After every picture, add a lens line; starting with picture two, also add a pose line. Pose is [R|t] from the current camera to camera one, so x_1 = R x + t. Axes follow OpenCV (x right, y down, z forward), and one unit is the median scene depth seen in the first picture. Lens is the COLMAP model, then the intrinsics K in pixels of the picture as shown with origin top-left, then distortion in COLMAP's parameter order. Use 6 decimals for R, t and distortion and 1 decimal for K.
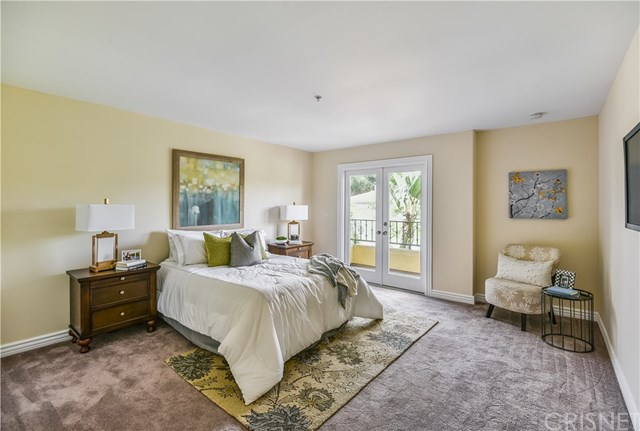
lens RADIAL K [[295.0, 0, 323.9], [0, 295.0, 211.8], [0, 0, 1]] dist [0.012268, -0.000985]
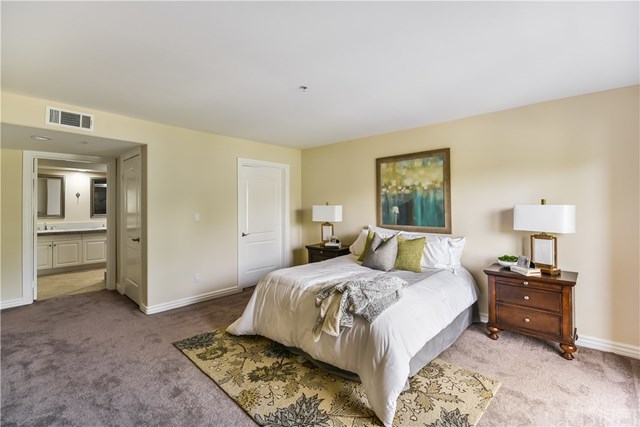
lens RADIAL K [[295.0, 0, 323.3], [0, 295.0, 207.6], [0, 0, 1]] dist [0.012268, -0.000985]
pose [[-0.097546, 0.002088, -0.995229, 0.645831], [-0.018694, 0.999818, 0.003930, -0.014404], [0.995055, 0.018988, -0.097489, 0.842546]]
